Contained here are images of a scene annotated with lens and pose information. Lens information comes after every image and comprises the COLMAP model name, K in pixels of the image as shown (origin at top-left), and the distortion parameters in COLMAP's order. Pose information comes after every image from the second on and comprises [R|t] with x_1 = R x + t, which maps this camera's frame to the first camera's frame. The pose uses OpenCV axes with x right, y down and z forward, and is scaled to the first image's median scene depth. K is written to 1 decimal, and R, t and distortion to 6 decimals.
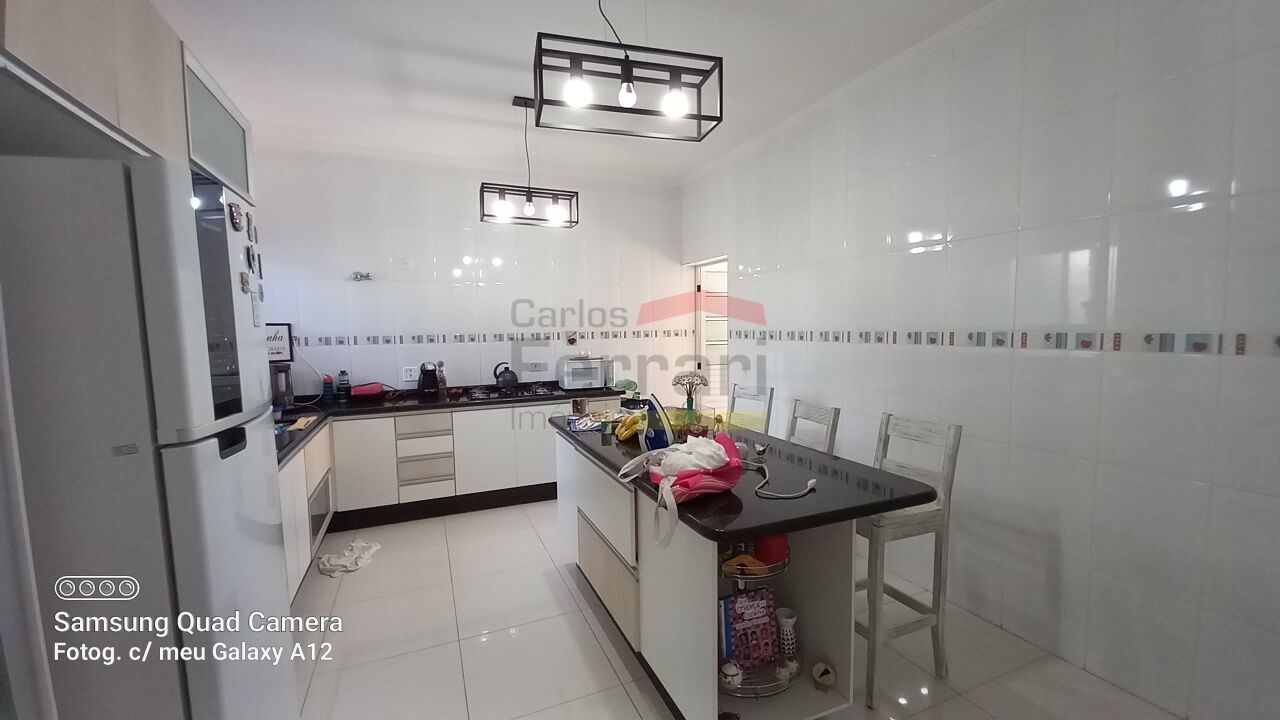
lens RADIAL K [[504.8, 0, 639.6], [0, 504.8, 366.6], [0, 0, 1]] dist [-0.023167, -0.000386]
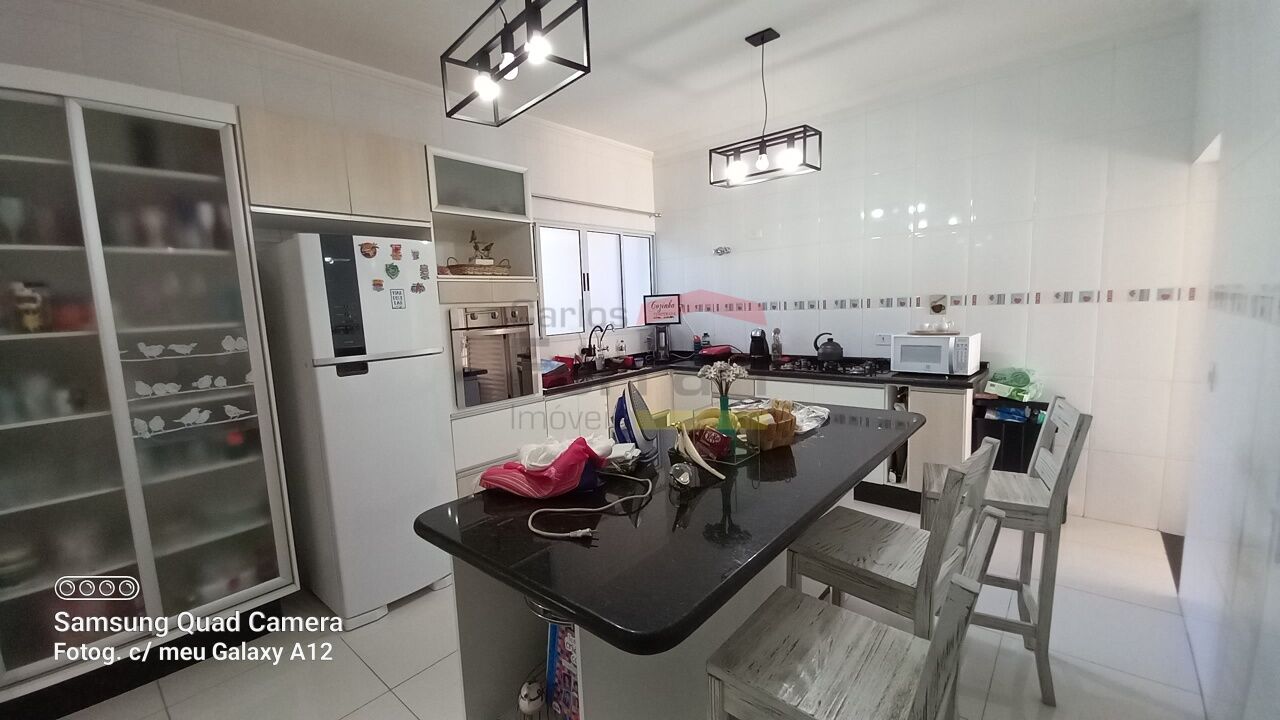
lens RADIAL K [[504.8, 0, 640.7], [0, 504.8, 361.4], [0, 0, 1]] dist [-0.023167, -0.000386]
pose [[0.439862, 0.098983, -0.892594, 0.402672], [-0.036886, 0.995060, 0.092168, -0.028814], [0.897307, -0.007617, 0.441340, 0.323155]]
